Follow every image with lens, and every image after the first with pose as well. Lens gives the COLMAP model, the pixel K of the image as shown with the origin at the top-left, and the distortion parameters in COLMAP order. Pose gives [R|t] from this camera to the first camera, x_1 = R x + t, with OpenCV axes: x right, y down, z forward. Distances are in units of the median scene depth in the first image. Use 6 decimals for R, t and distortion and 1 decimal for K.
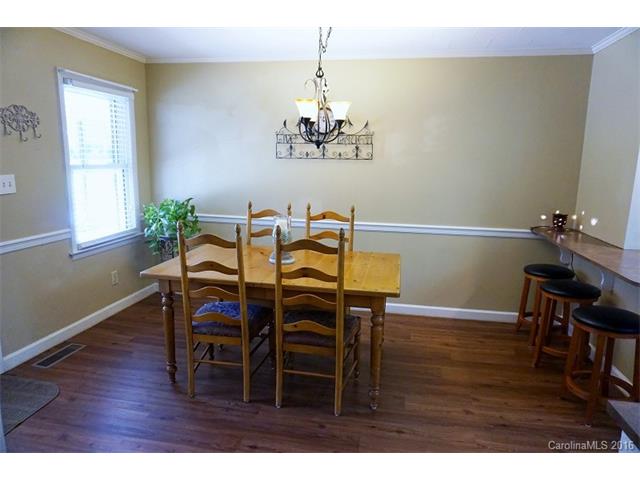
lens RADIAL K [[427.4, 0, 320.0], [0, 427.4, 240.0], [0, 0, 1]] dist [-0.027933, 0.000228]
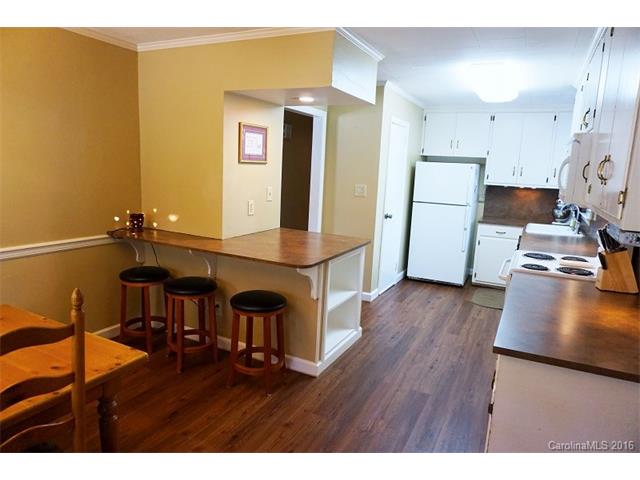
lens RADIAL K [[427.4, 0, 320.0], [0, 427.4, 240.0], [0, 0, 1]] dist [-0.027933, 0.000228]
pose [[0.285288, -0.169740, 0.943292, -0.282491], [0.132682, 0.981711, 0.136525, -0.094016], [-0.949213, 0.086209, 0.302592, 0.368577]]
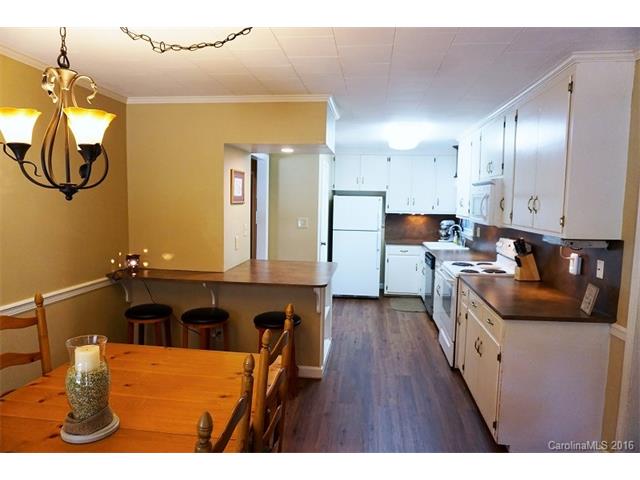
lens RADIAL K [[427.4, 0, 320.0], [0, 427.4, 240.0], [0, 0, 1]] dist [-0.027933, 0.000228]
pose [[-0.055840, -0.110991, 0.992251, -0.548769], [0.162090, 0.979611, 0.118699, -0.170869], [-0.985195, 0.167462, -0.036711, 0.692355]]
